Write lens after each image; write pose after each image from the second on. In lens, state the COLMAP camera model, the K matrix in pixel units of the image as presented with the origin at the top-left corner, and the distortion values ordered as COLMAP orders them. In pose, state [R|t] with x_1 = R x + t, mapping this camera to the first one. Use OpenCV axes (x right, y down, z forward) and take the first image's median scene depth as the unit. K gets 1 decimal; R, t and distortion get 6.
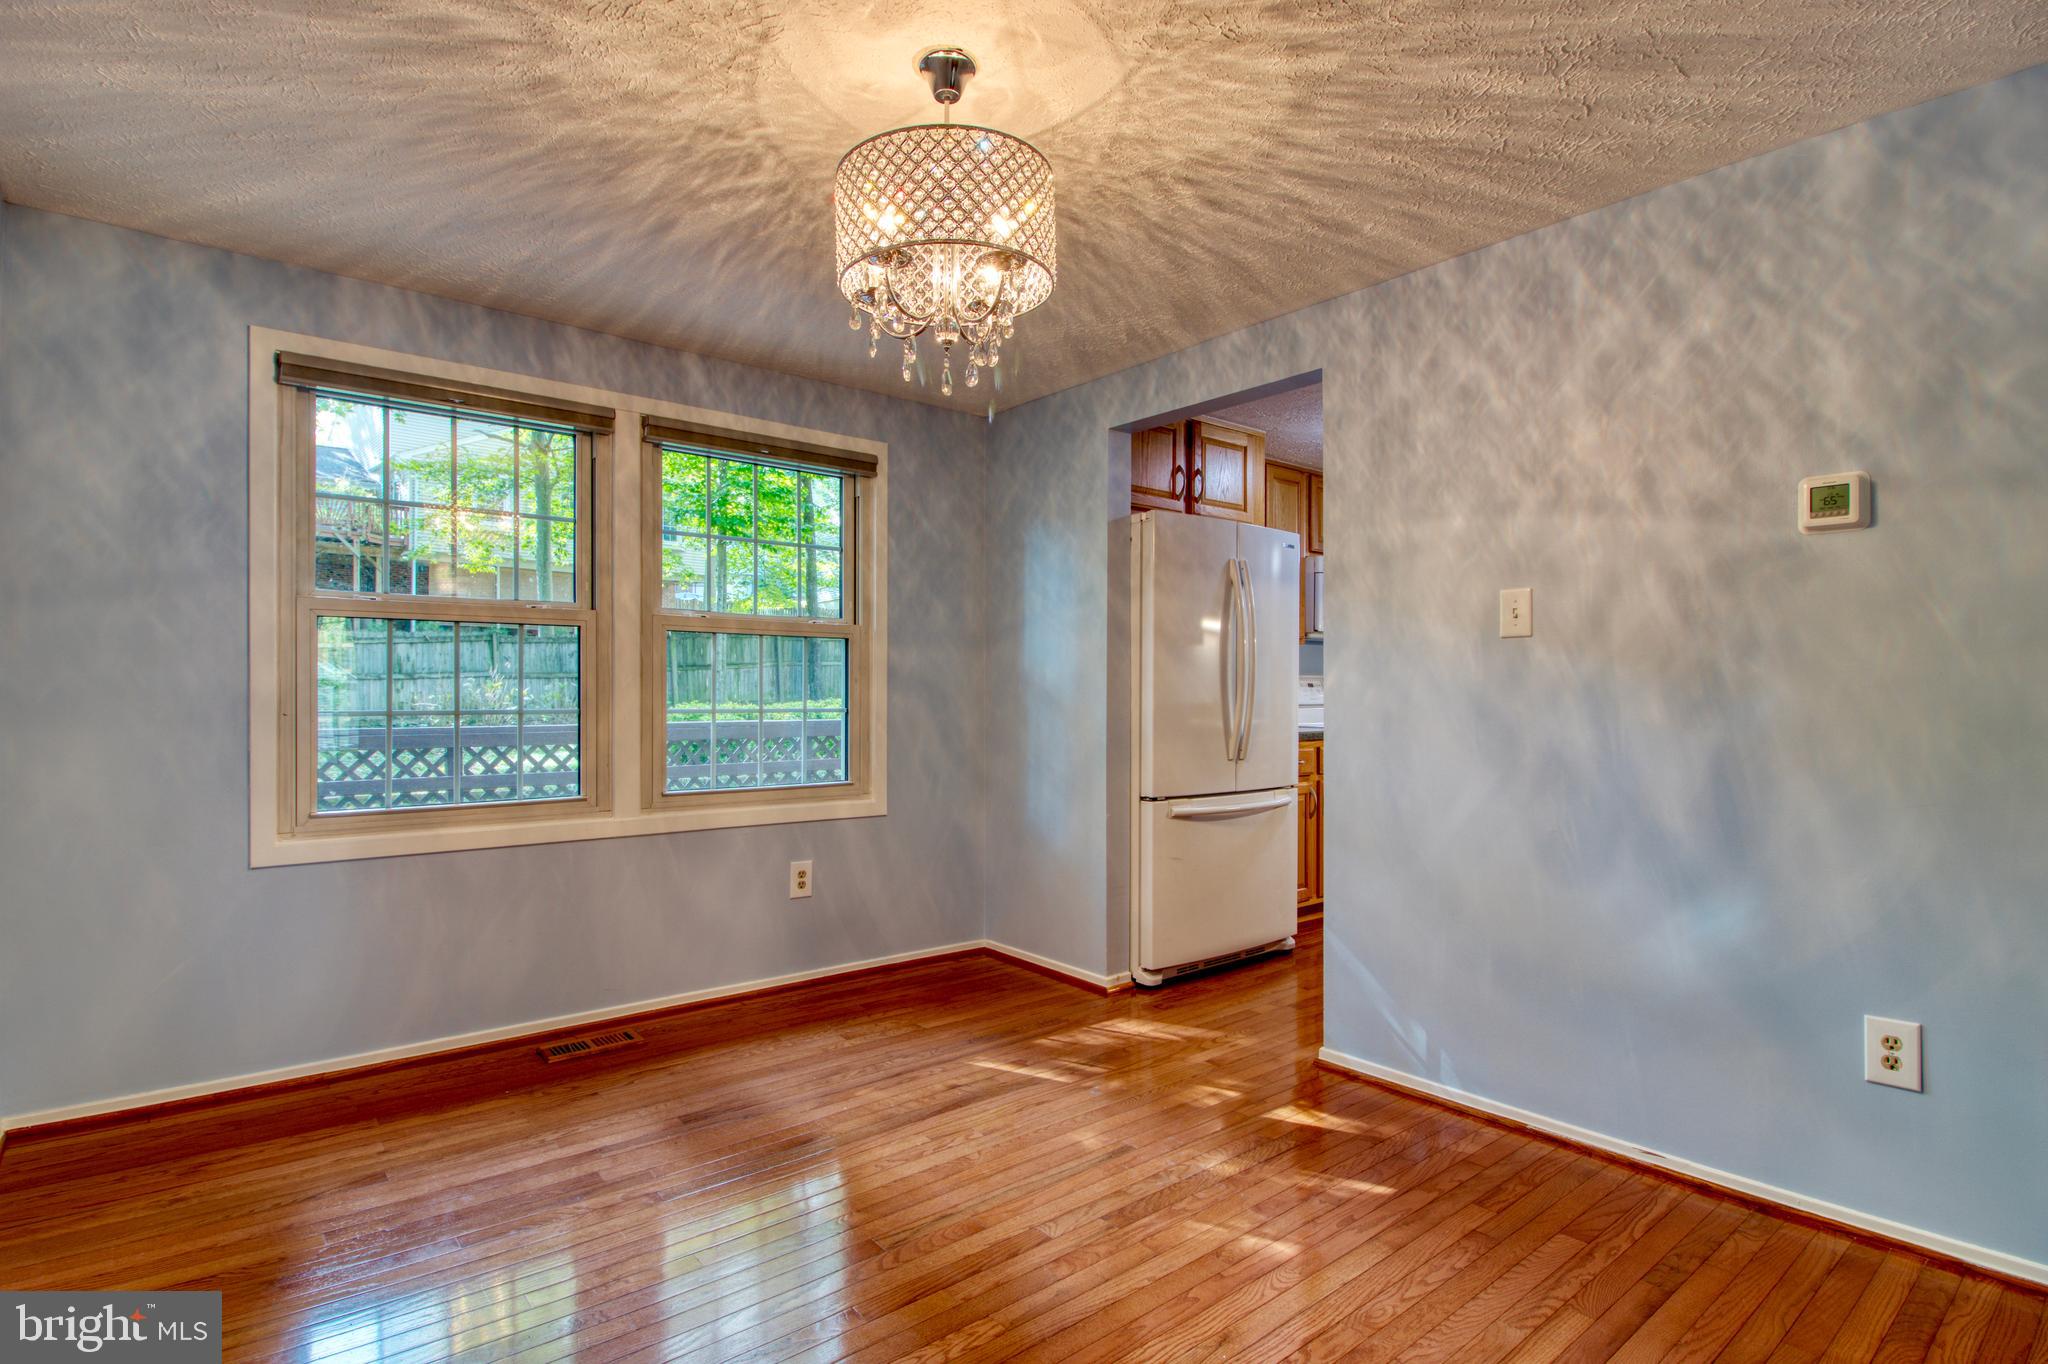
lens RADIAL K [[1012.0, 0, 998.2], [0, 1012.0, 693.2], [0, 0, 1]] dist [0.001579, -0.017289]
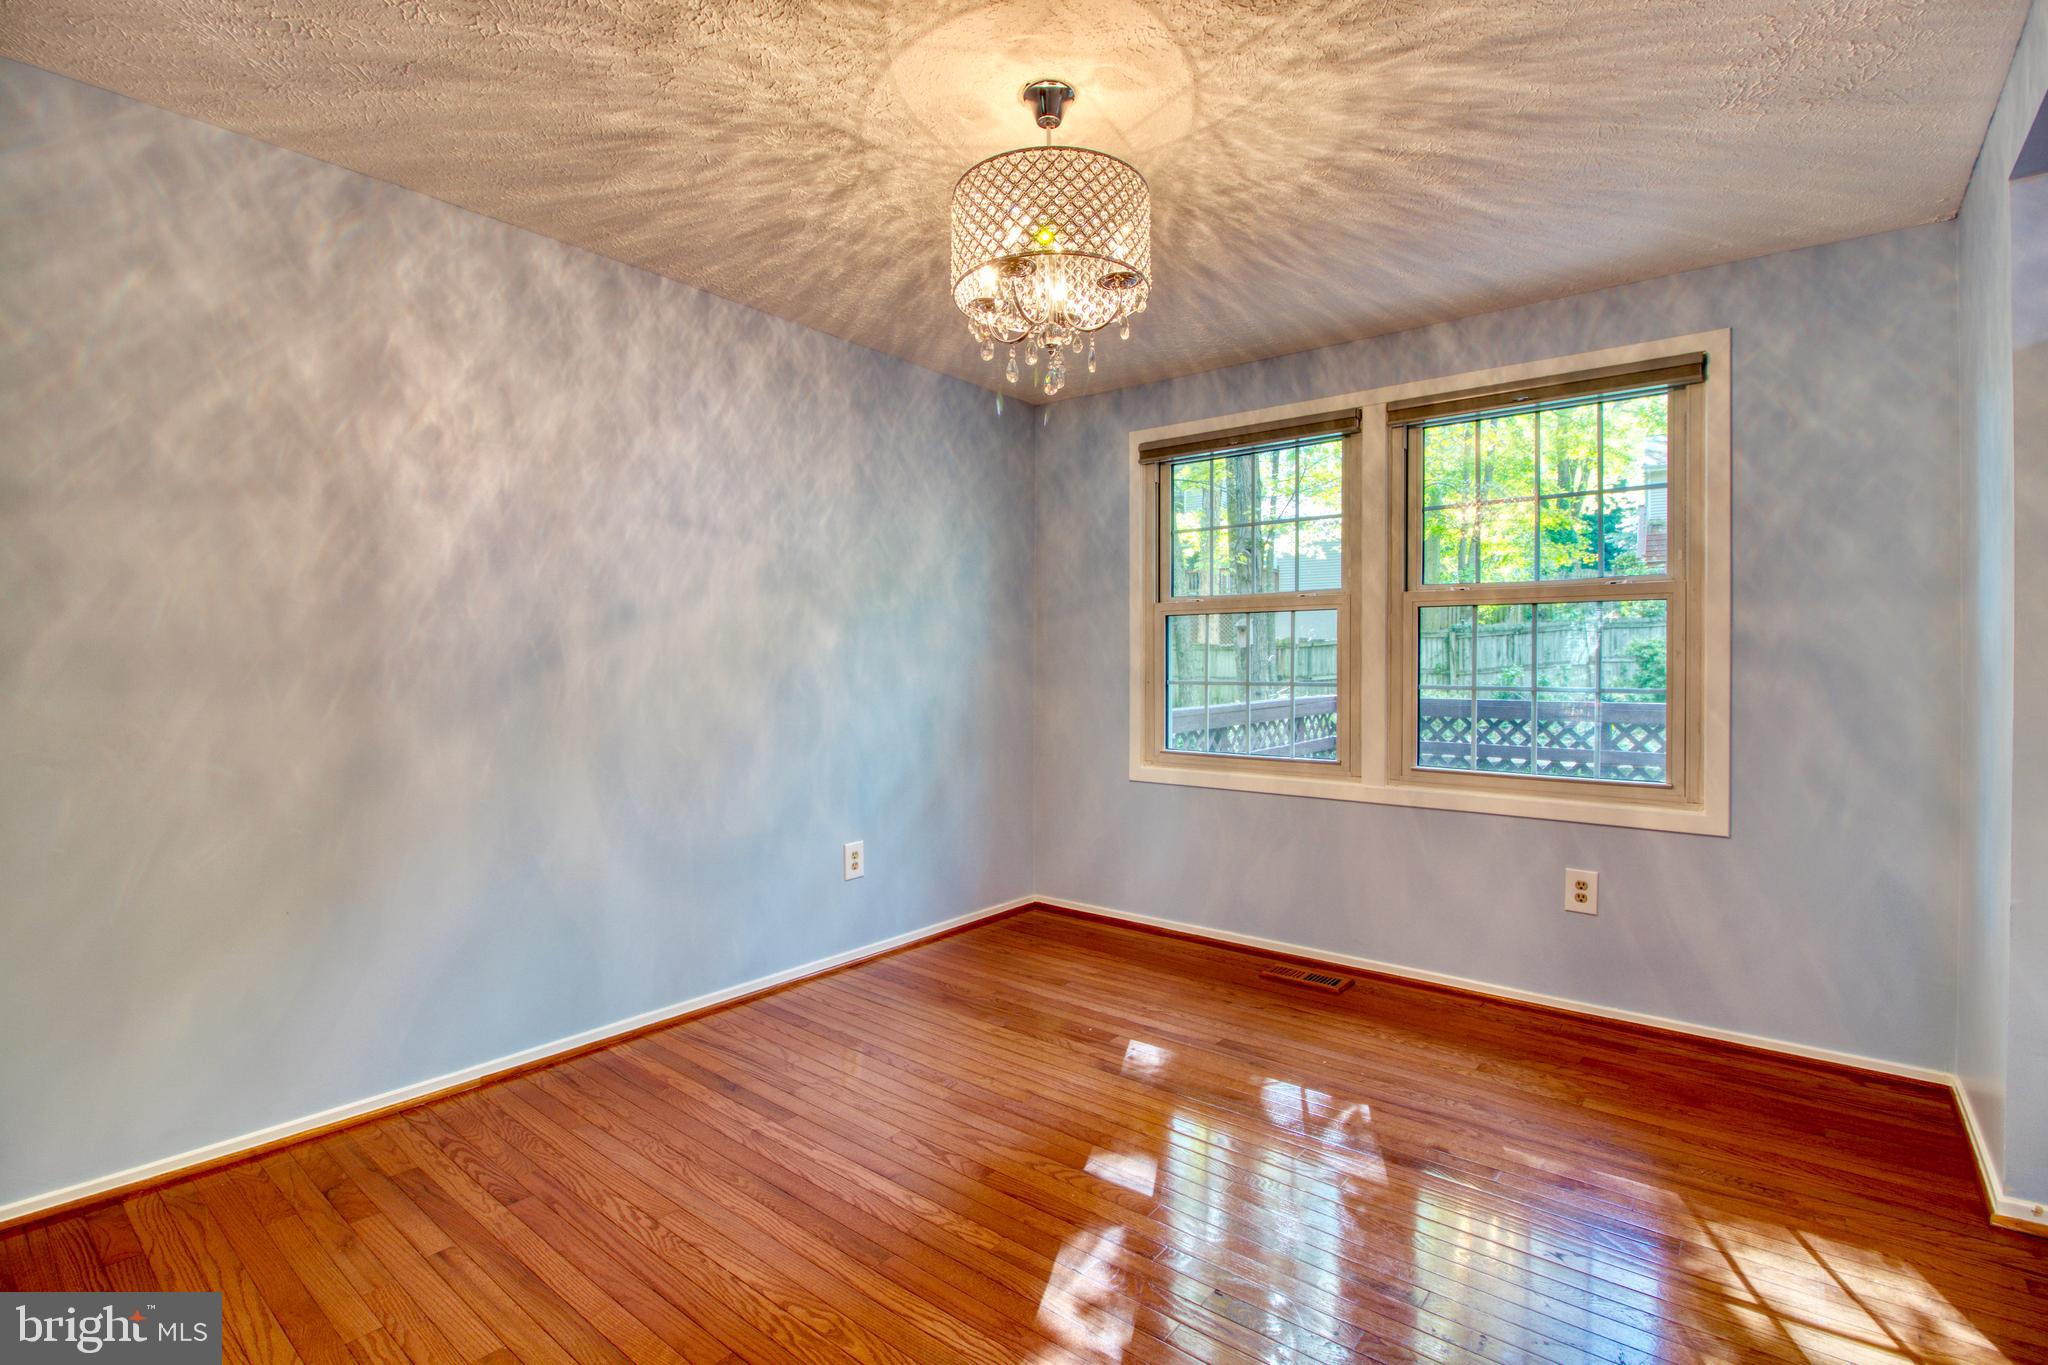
lens RADIAL K [[946.1, 0, 1022.8], [0, 946.1, 665.2], [0, 0, 1]] dist [0.000387, -0.013346]
pose [[0.213080, -0.002317, -0.977032, 0.526439], [-0.003516, 0.999989, -0.003139, 0.000594], [0.977028, 0.004104, 0.213069, 0.423449]]
